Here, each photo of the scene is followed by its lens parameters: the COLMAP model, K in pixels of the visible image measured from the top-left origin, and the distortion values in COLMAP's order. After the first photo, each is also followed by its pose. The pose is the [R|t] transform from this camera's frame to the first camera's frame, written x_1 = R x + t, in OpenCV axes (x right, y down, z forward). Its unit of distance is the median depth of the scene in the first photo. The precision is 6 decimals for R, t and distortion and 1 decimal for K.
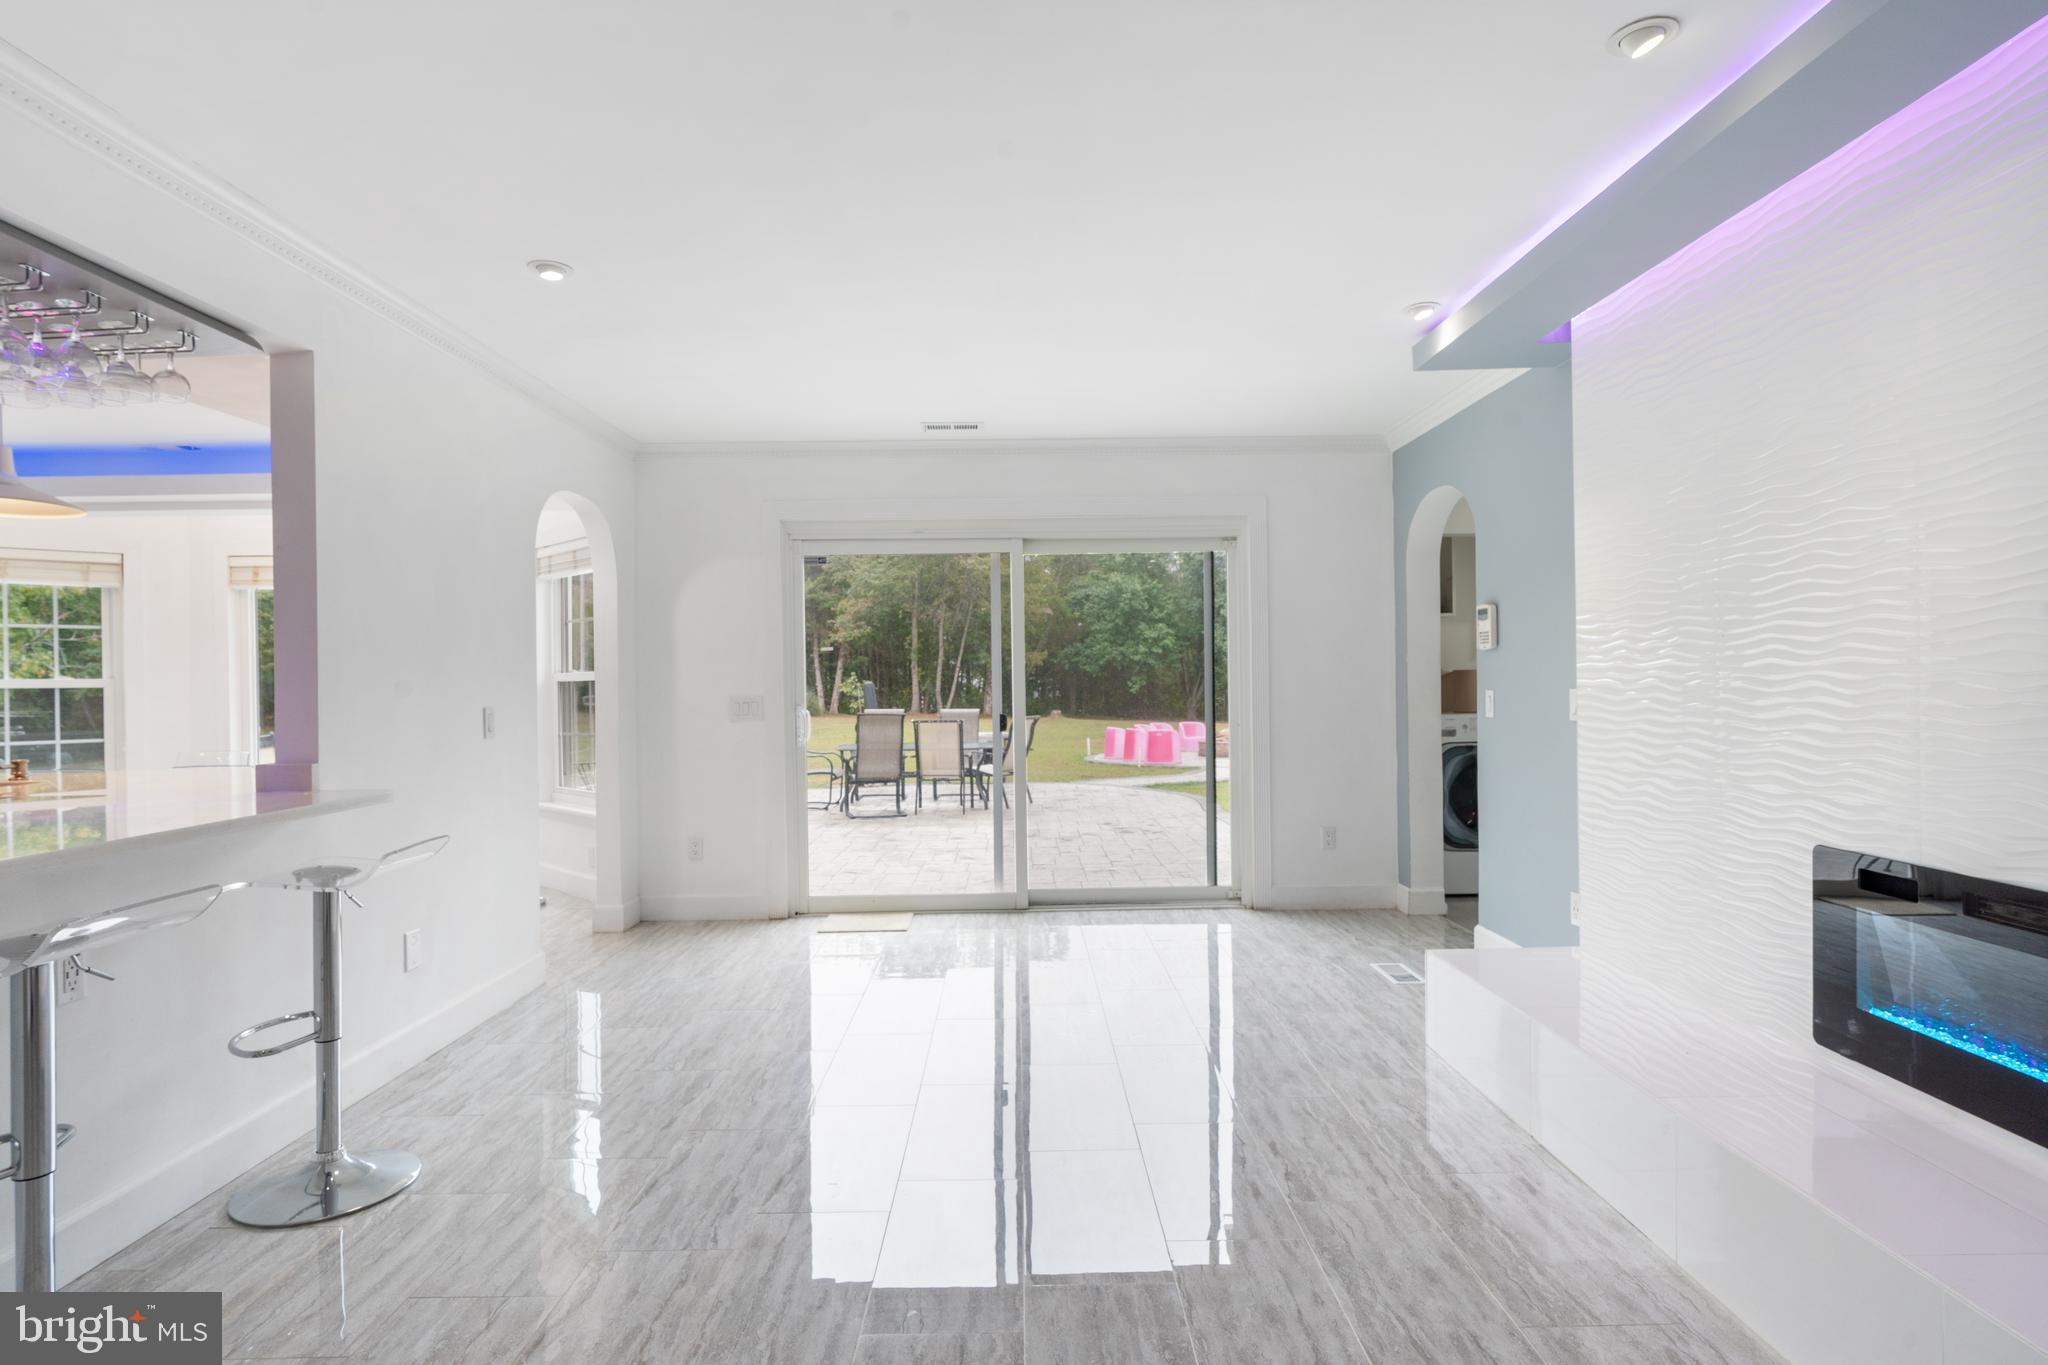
lens RADIAL K [[1065.6, 0, 1000.6], [0, 1065.6, 690.1], [0, 0, 1]] dist [-0.005410, 0.003540]
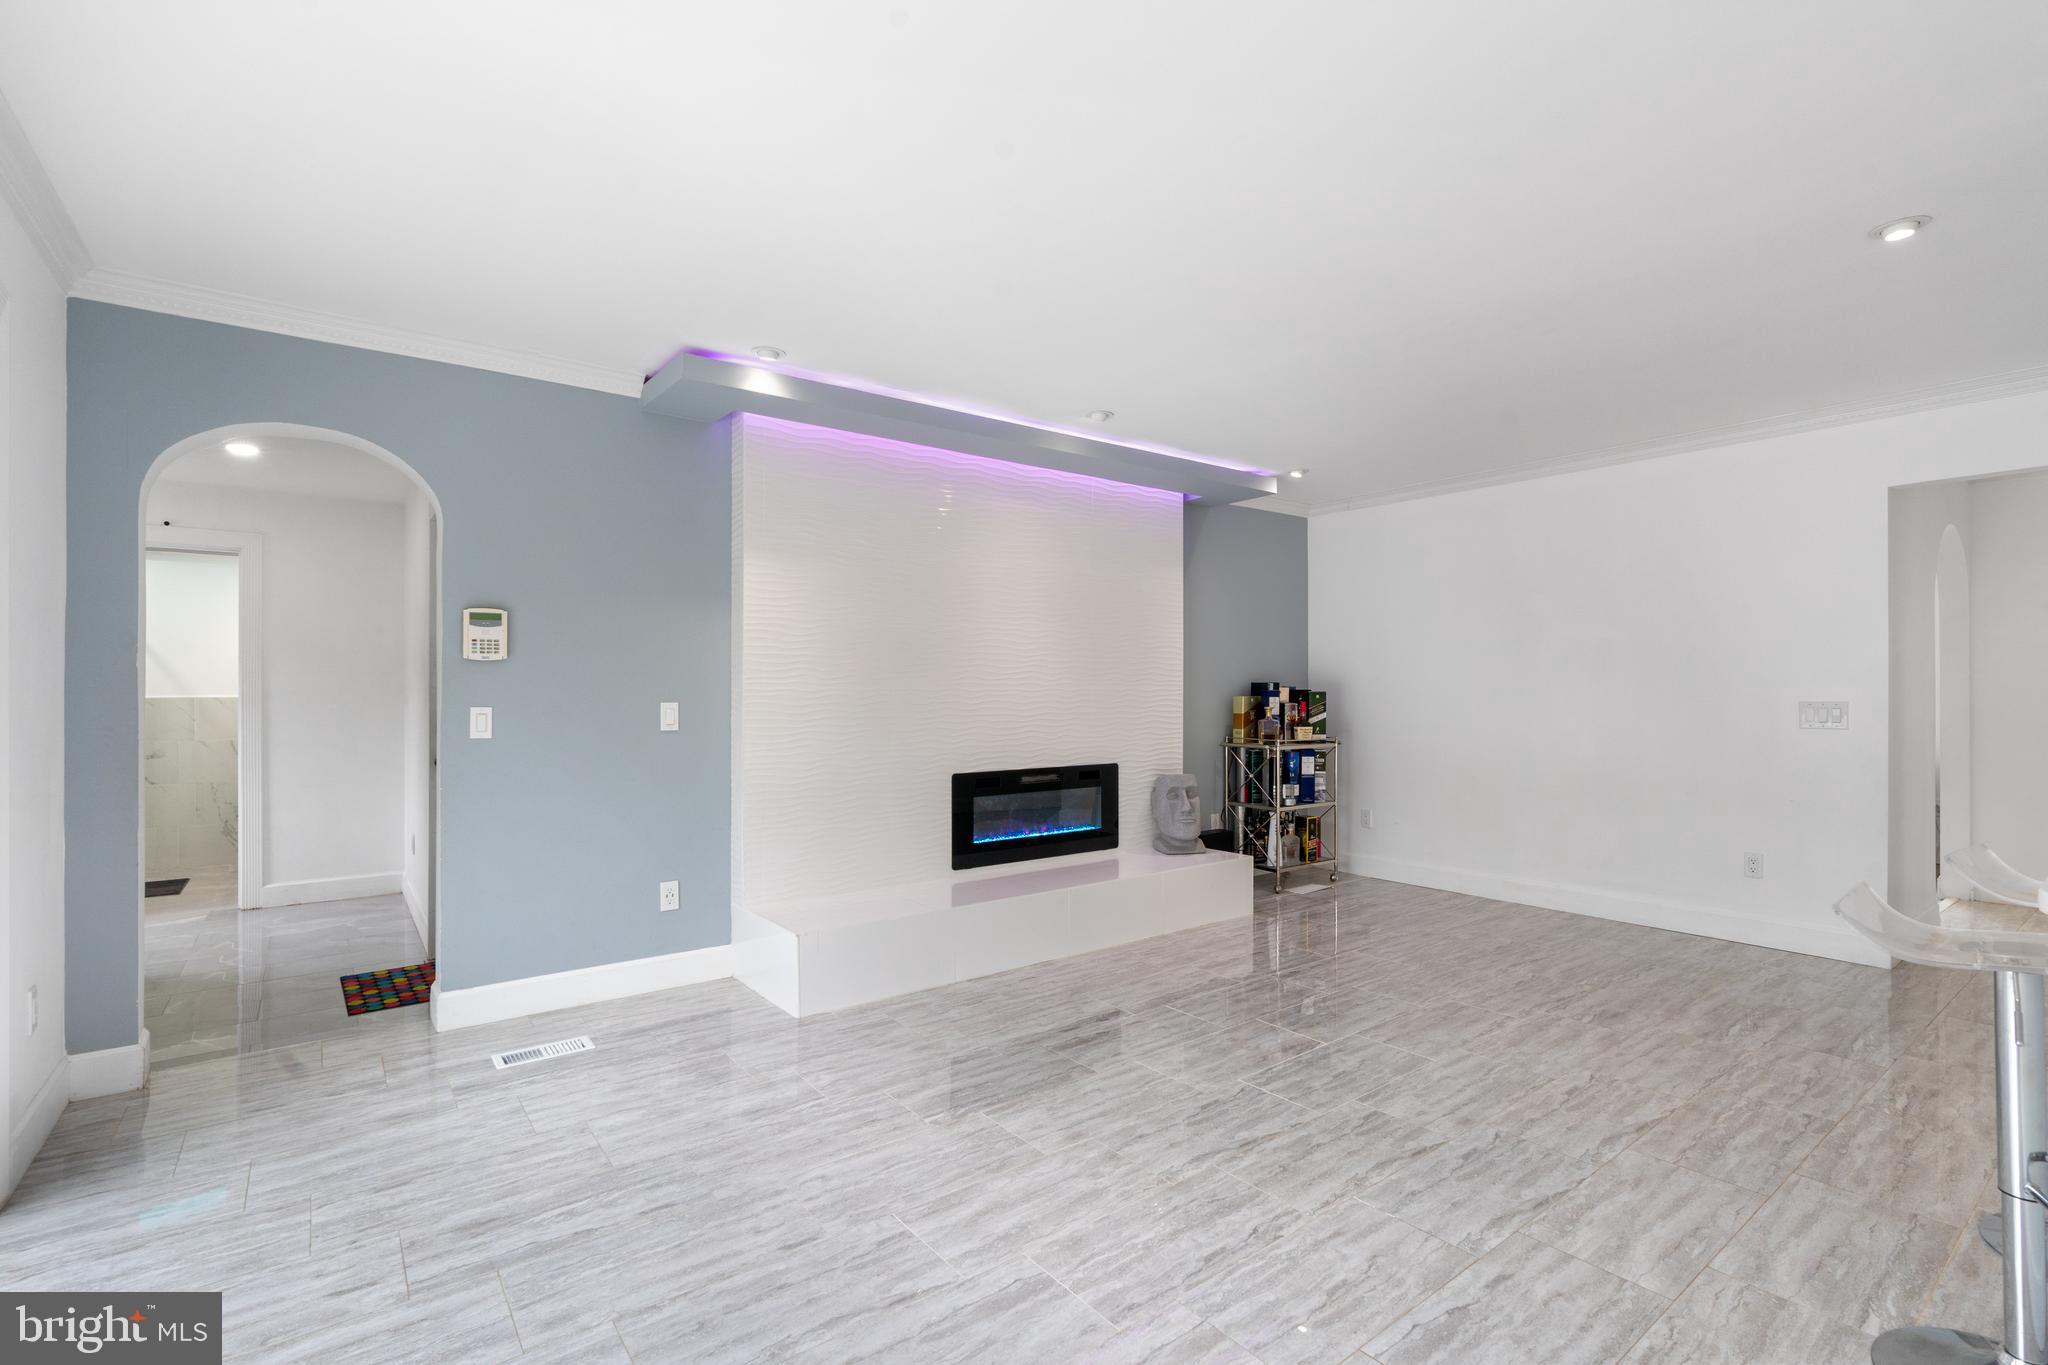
lens RADIAL K [[938.3, 0, 1035.3], [0, 938.3, 674.3], [0, 0, 1]] dist [-0.008870, 0.003298]
pose [[-0.625835, 0.024775, 0.779562, -0.336819], [0.014385, 0.999692, -0.020222, -0.004642], [-0.779822, -0.001442, -0.625999, 0.890842]]
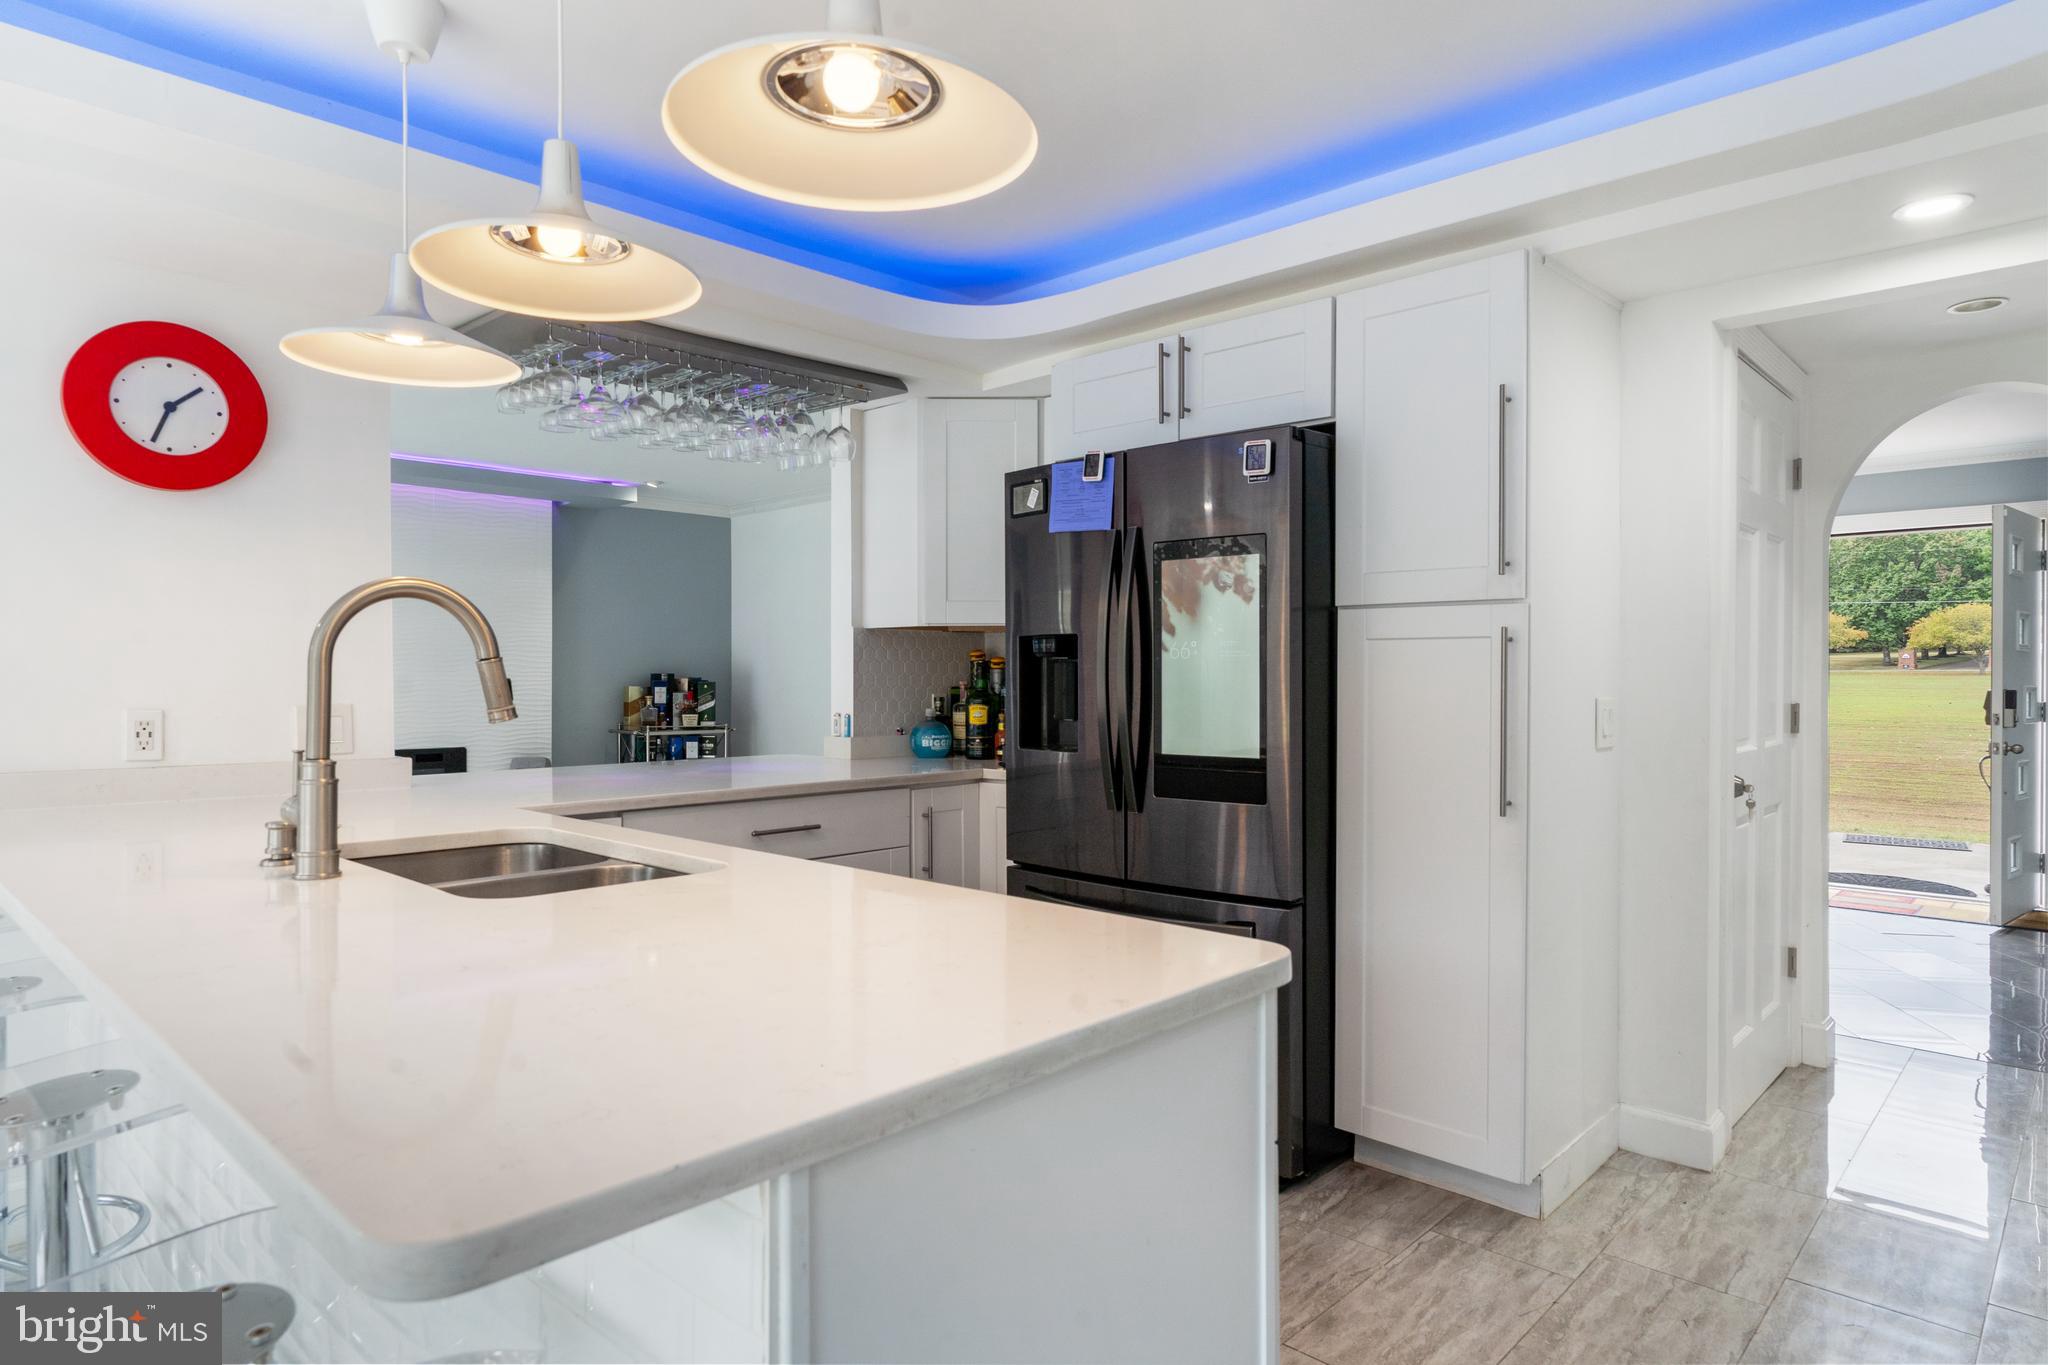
lens RADIAL K [[1159.6, 0, 1041.3], [0, 1159.6, 679.9], [0, 0, 1]] dist [-0.008737, 0.002233]
pose [[-0.736223, 0.012709, 0.676619, -0.992578], [0.014779, 0.999887, -0.002701, 0.005976], [-0.676577, 0.008011, -0.736328, 0.749022]]
